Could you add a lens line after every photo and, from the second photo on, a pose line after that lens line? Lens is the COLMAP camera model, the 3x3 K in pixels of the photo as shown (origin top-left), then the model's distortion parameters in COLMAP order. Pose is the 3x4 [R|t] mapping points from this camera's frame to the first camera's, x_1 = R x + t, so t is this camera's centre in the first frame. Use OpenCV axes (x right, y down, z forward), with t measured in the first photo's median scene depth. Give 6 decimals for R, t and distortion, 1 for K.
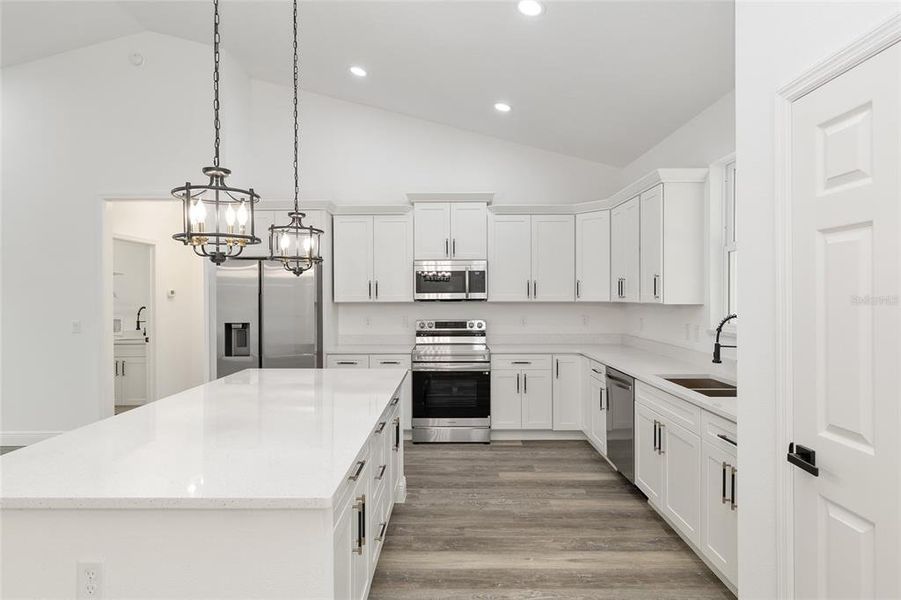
lens RADIAL K [[492.8, 0, 449.5], [0, 492.8, 299.6], [0, 0, 1]] dist [0.000347, -0.000445]
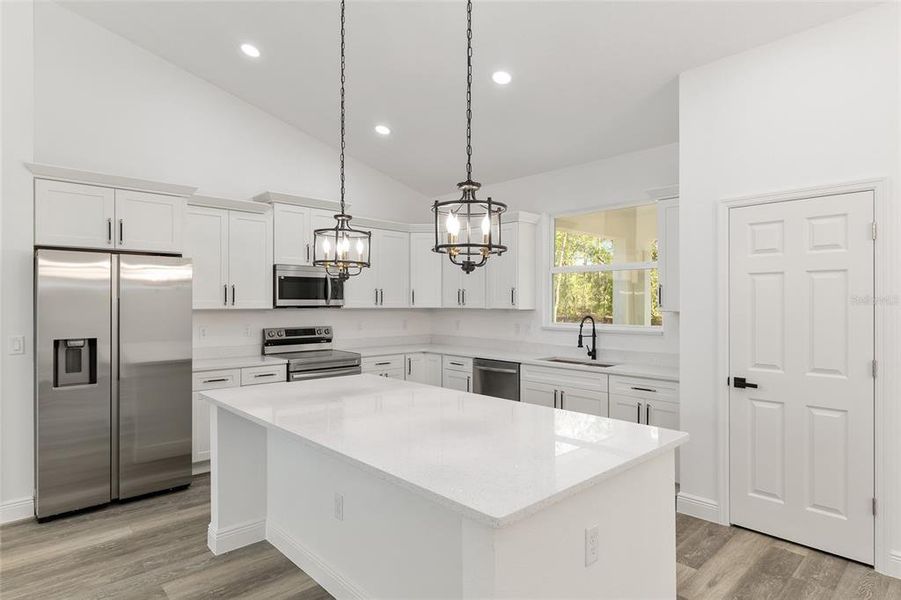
lens RADIAL K [[492.8, 0, 449.5], [0, 492.8, 299.6], [0, 0, 1]] dist [0.000347, -0.000445]
pose [[0.730326, 0.009047, 0.683039, -0.526080], [0.000706, 0.999902, -0.013999, 0.000909], [-0.683098, 0.010706, 0.730248, 0.103062]]
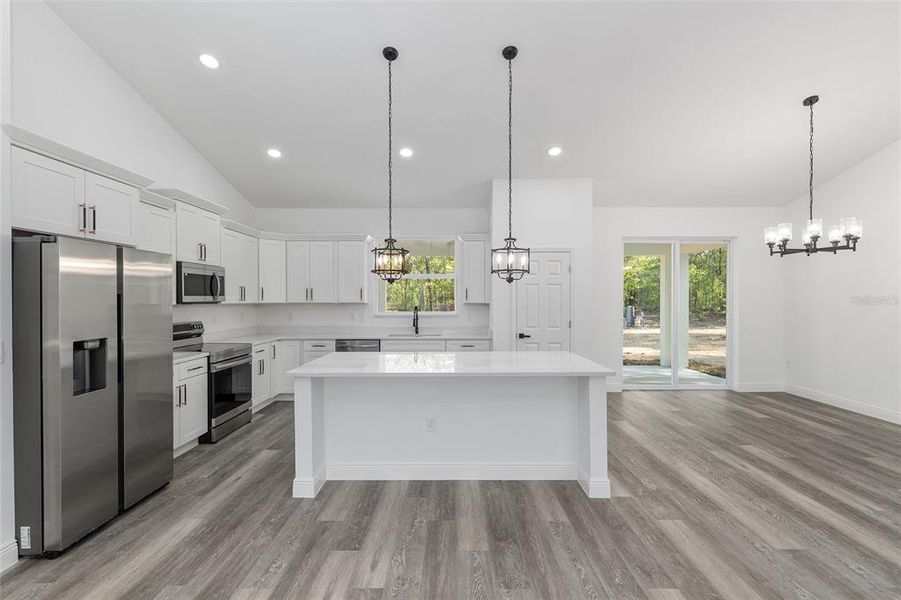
lens RADIAL K [[408.5, 0, 449.4], [0, 408.5, 298.6], [0, 0, 1]] dist [-0.000896, -0.000228]
pose [[0.007850, 0.003109, 0.999964, -0.961488], [0.009360, 0.999951, -0.003182, 0.000161], [-0.999925, 0.009385, 0.007820, 0.531573]]
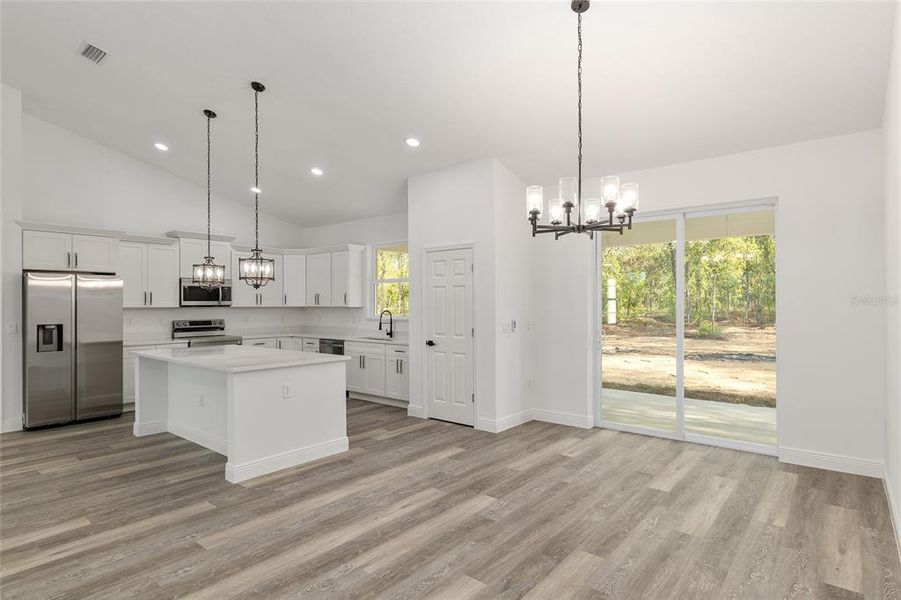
lens RADIAL K [[480.0, 0, 449.9], [0, 480.0, 299.0], [0, 0, 1]] dist [0.001562, -0.000508]
pose [[0.636721, 0.009898, 0.771030, -0.722925], [0.005984, 0.999824, -0.017776, 0.011647], [-0.771071, 0.015932, 0.636550, -0.534331]]
